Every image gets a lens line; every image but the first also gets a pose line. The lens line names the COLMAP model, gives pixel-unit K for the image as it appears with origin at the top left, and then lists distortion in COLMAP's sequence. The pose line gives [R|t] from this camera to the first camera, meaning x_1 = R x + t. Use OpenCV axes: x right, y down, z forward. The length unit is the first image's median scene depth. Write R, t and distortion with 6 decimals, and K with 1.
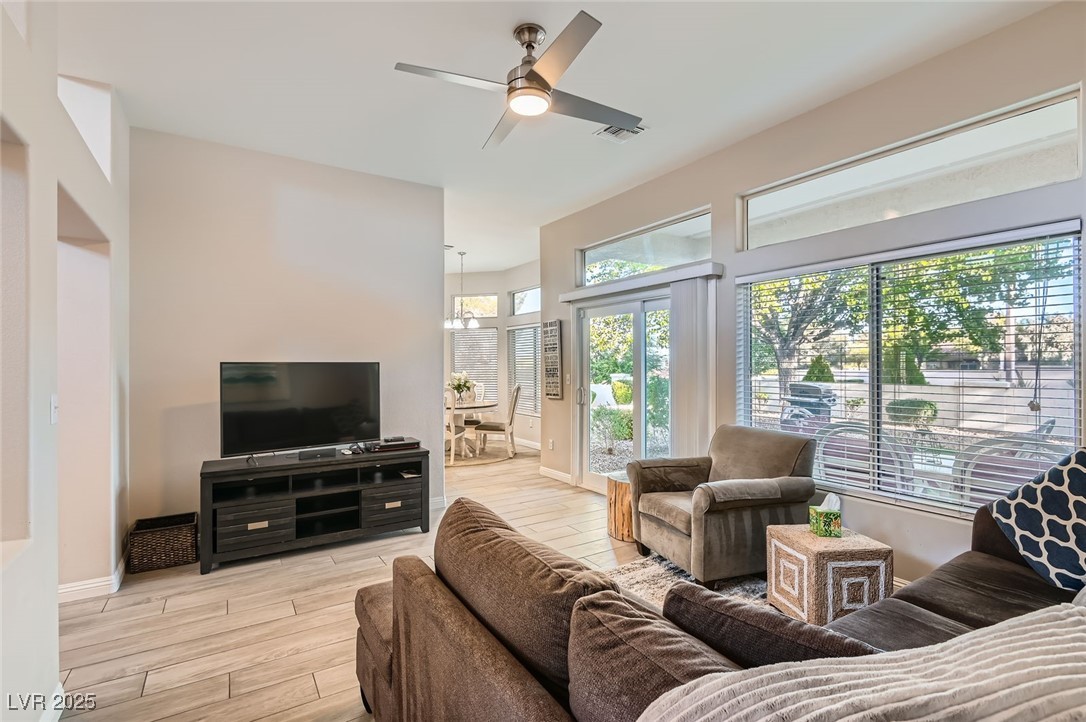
lens RADIAL K [[503.7, 0, 546.8], [0, 503.7, 359.6], [0, 0, 1]] dist [-0.002061, -0.000754]
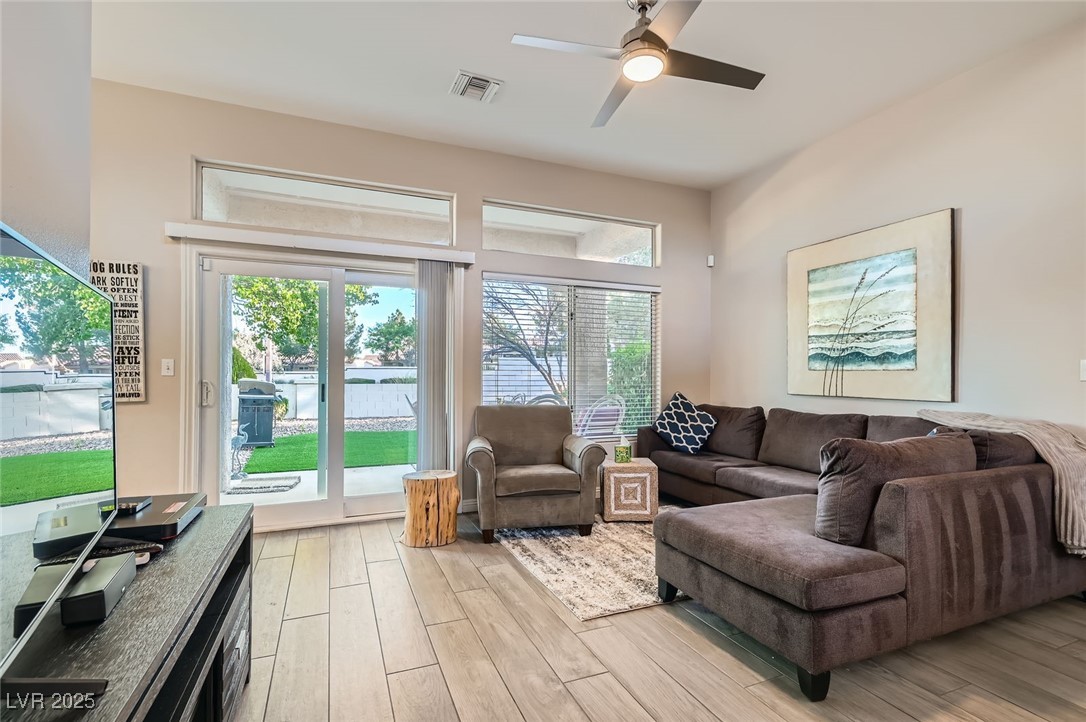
lens RADIAL K [[504.2, 0, 540.7], [0, 504.2, 363.4], [0, 0, 1]] dist [0.003796, -0.000099]
pose [[0.173581, 0.021364, 0.984588, -0.709095], [-0.014391, 0.999713, -0.019155, 0.059617], [-0.984715, -0.010844, 0.173838, 0.702668]]
